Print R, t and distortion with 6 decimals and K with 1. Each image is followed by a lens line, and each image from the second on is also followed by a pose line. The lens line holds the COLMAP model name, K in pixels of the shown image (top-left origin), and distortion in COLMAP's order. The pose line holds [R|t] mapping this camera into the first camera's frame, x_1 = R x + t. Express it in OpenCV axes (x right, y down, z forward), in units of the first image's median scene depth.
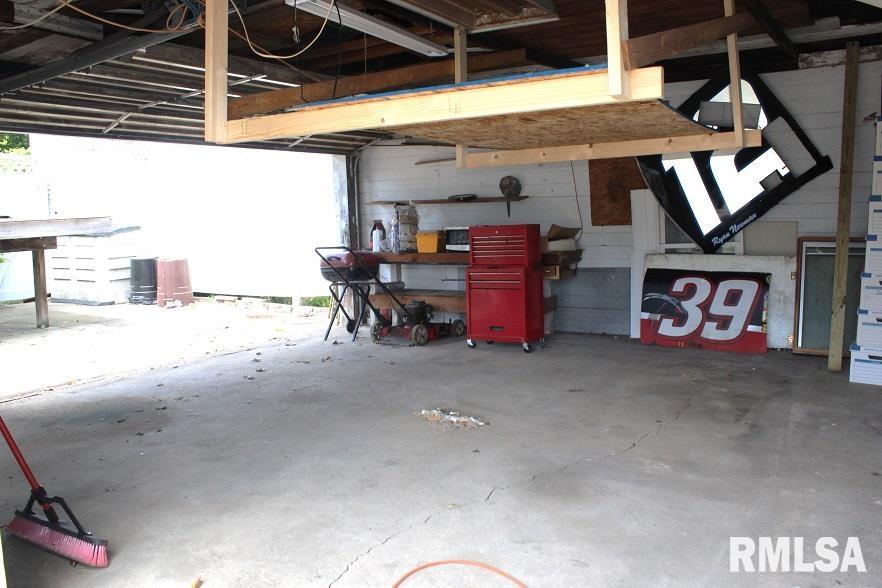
lens RADIAL K [[742.5, 0, 445.8], [0, 742.5, 294.3], [0, 0, 1]] dist [-0.158039, 0.143281]
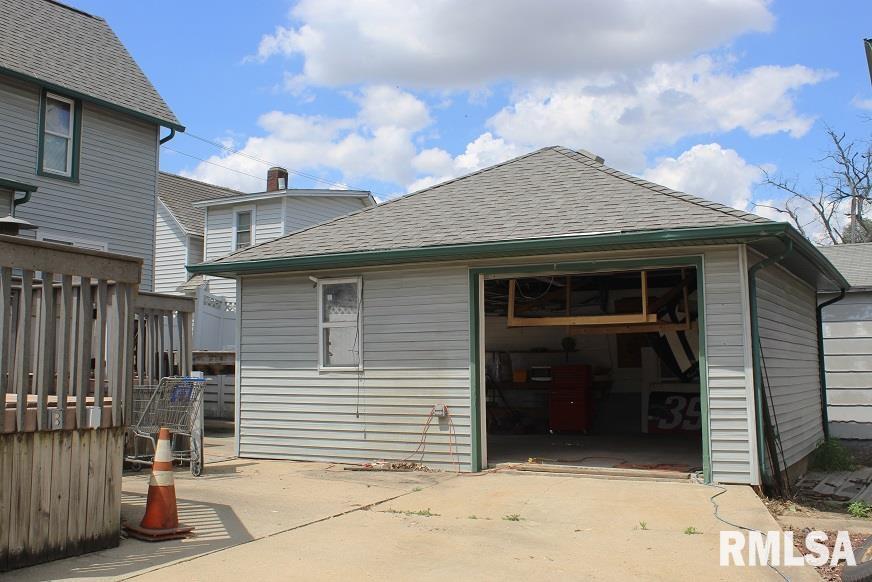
lens RADIAL K [[936.9, 0, 412.5], [0, 936.9, 292.1], [0, 0, 1]] dist [-0.122492, 0.144290]
pose [[0.999301, 0.031616, 0.019941, -0.355082], [-0.027100, 0.980222, -0.196039, 0.185944], [-0.025745, 0.195362, 0.980393, -1.236654]]
